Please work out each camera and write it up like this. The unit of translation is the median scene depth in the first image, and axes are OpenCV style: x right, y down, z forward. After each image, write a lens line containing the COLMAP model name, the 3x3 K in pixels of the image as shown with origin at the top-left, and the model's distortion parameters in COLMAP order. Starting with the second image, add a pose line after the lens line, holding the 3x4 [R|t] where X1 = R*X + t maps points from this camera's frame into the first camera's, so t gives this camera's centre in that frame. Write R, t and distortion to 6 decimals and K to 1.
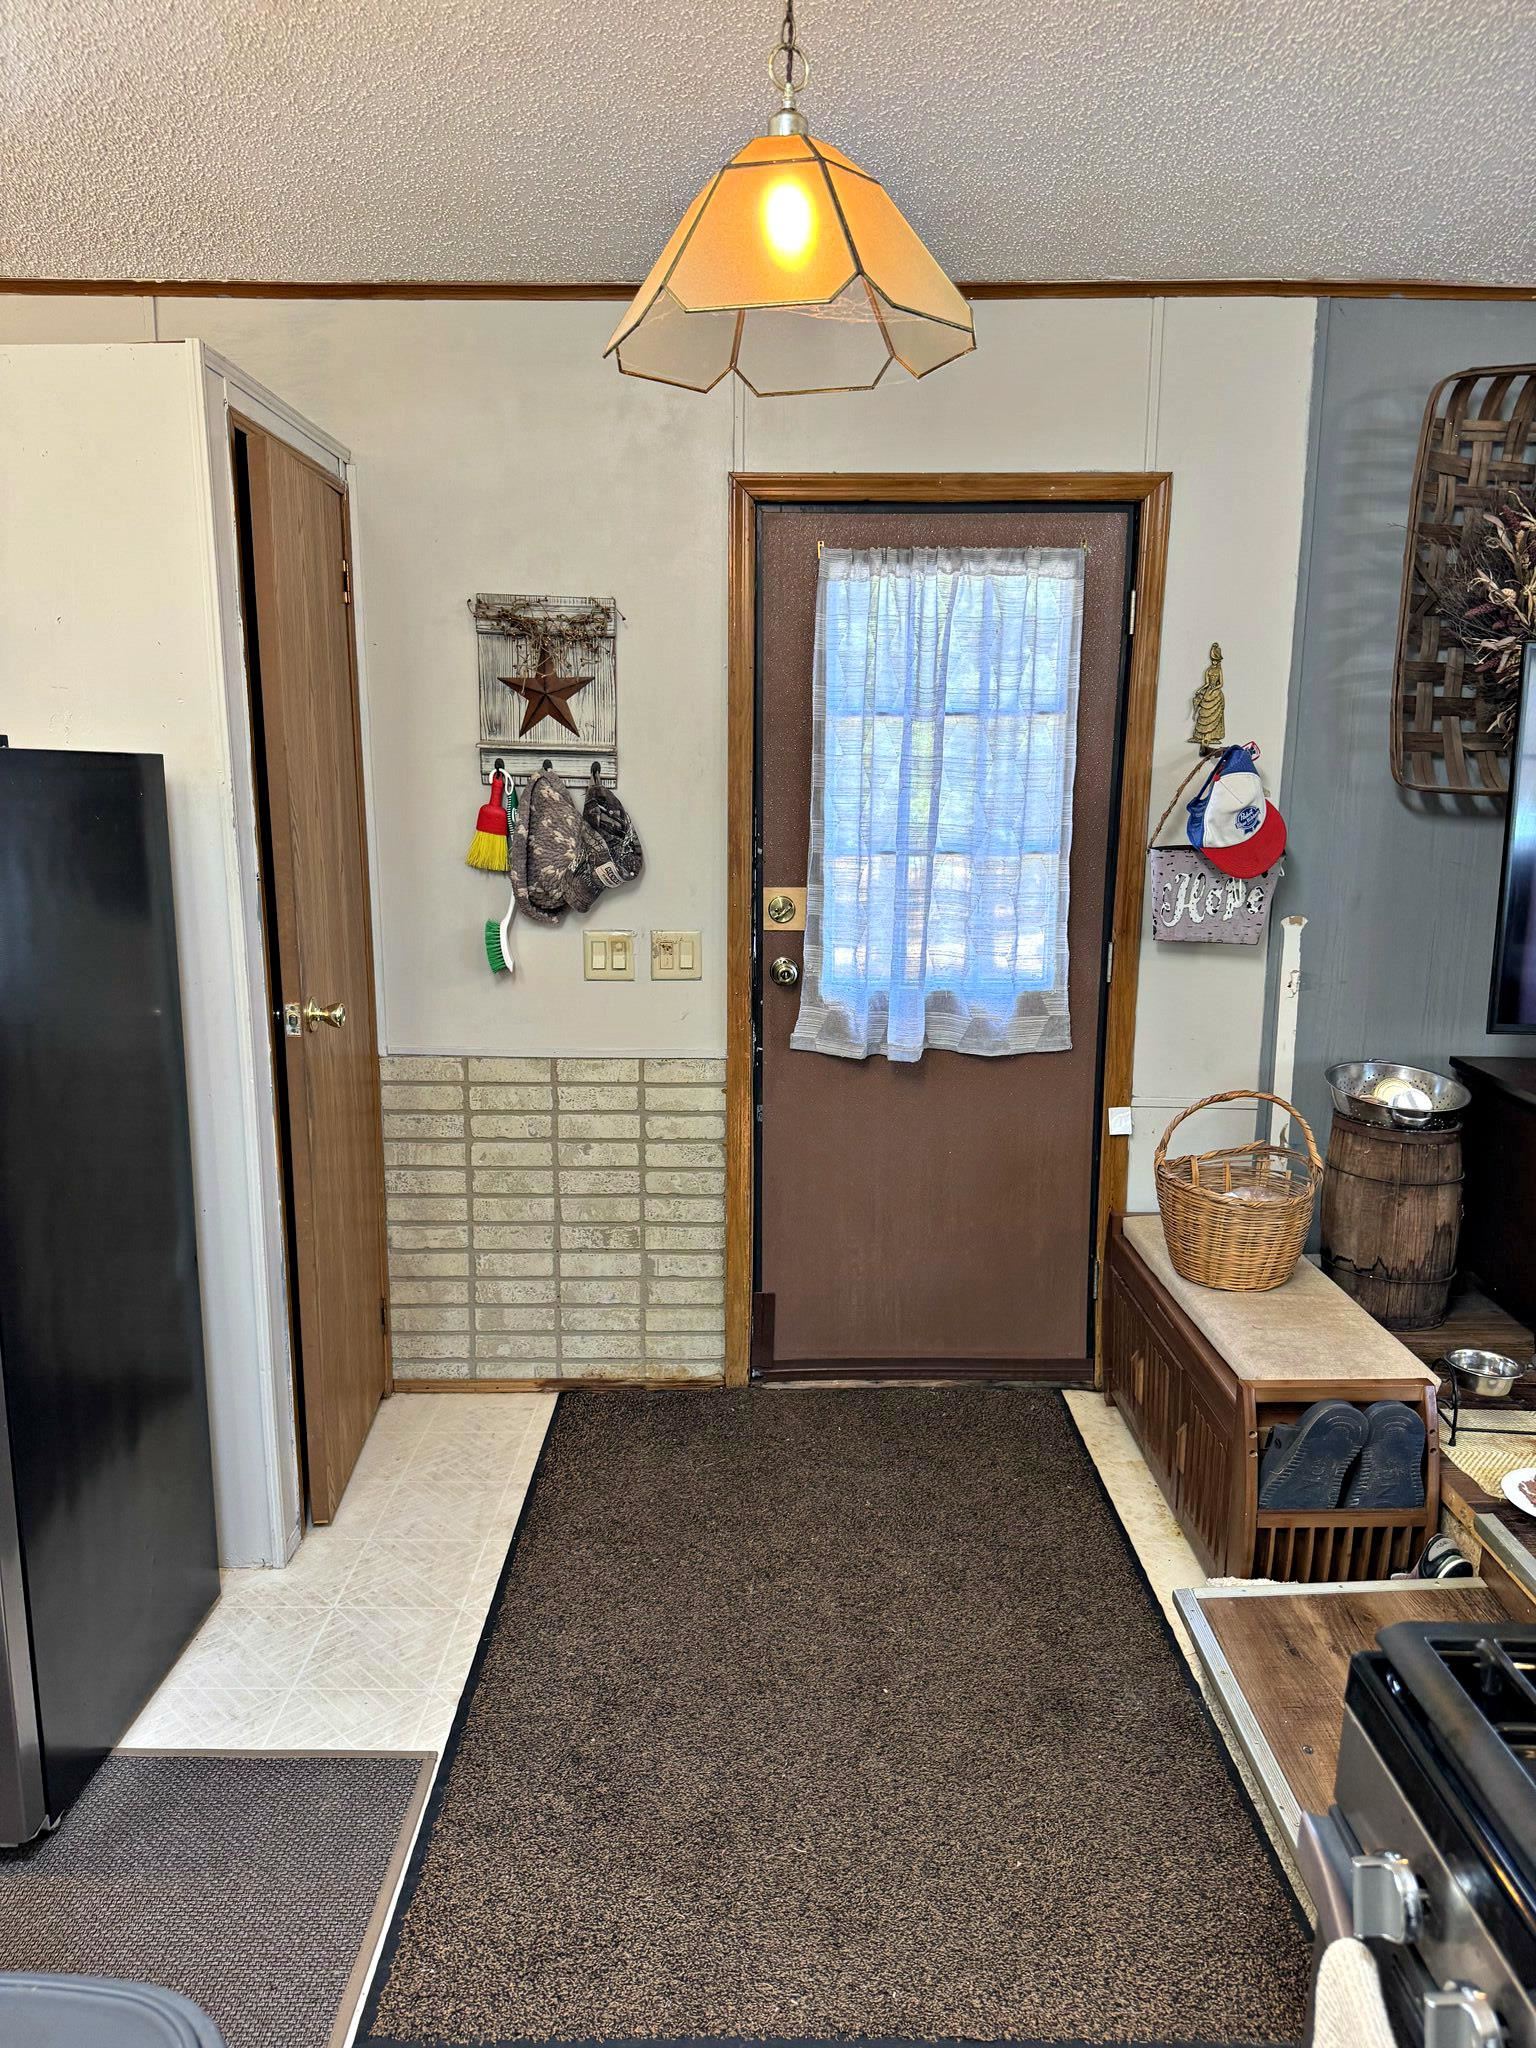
lens RADIAL K [[1420.1, 0, 674.0], [0, 1420.1, 1026.5], [0, 0, 1]] dist [0.109265, -0.191079]
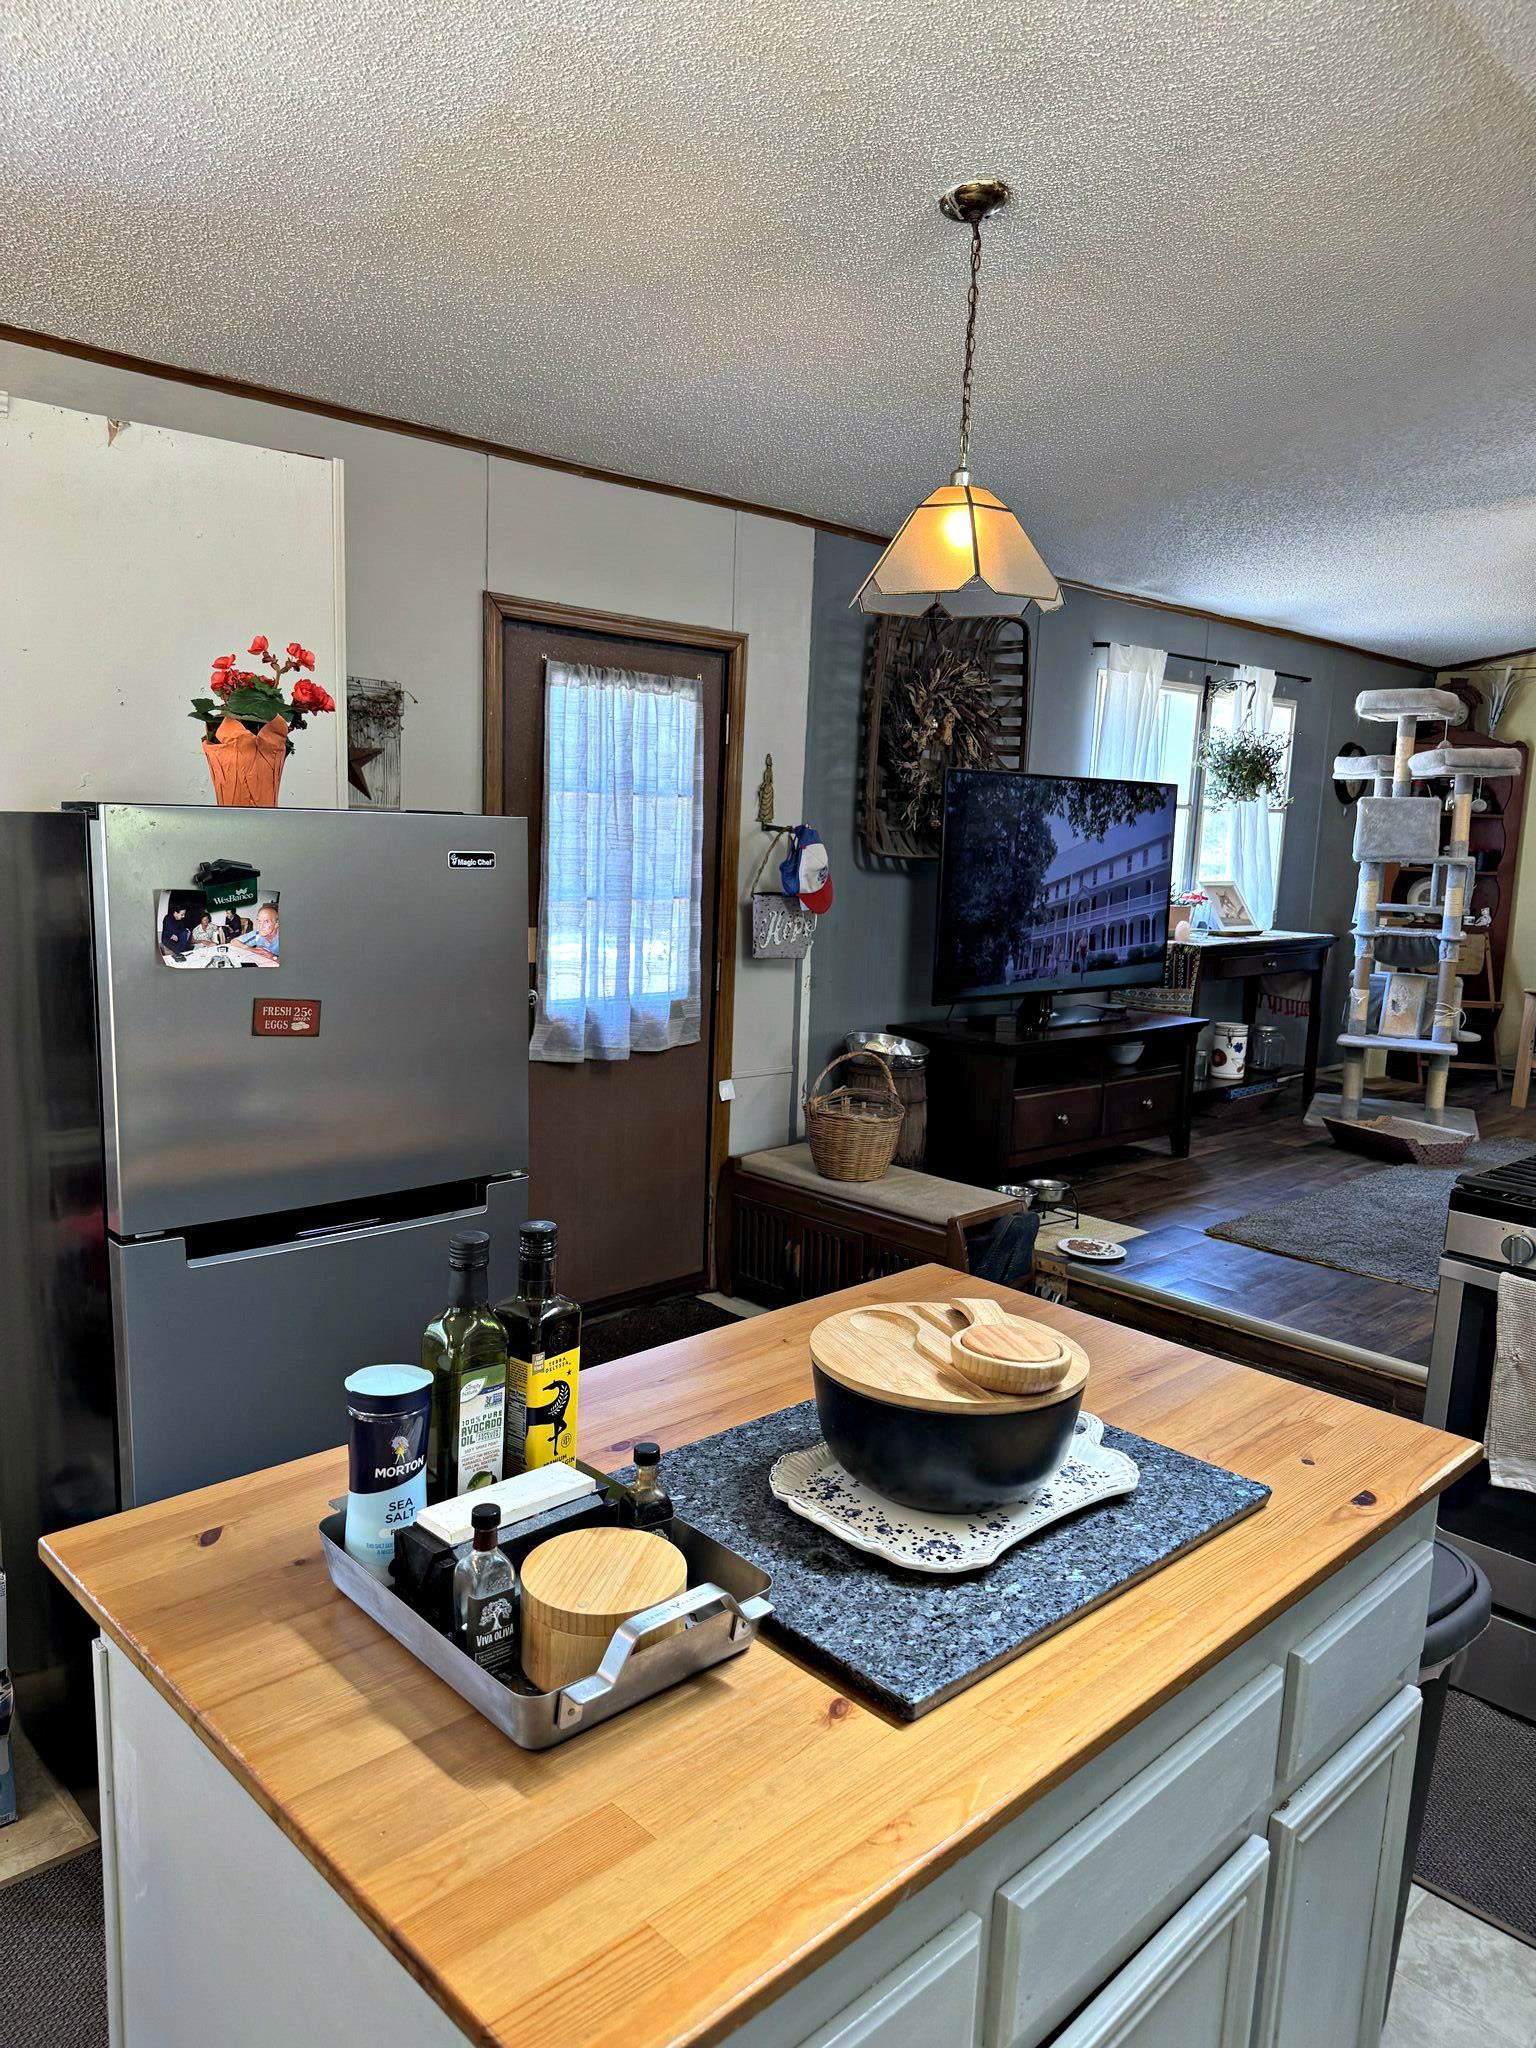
lens RADIAL K [[1442.1, 0, 779.2], [0, 1442.1, 1029.8], [0, 0, 1]] dist [0.125953, -0.202080]
pose [[0.708504, -0.078700, 0.701305, -0.668931], [0.097309, 0.995164, 0.013369, -0.006341], [-0.698966, 0.058771, 0.712736, -0.037377]]
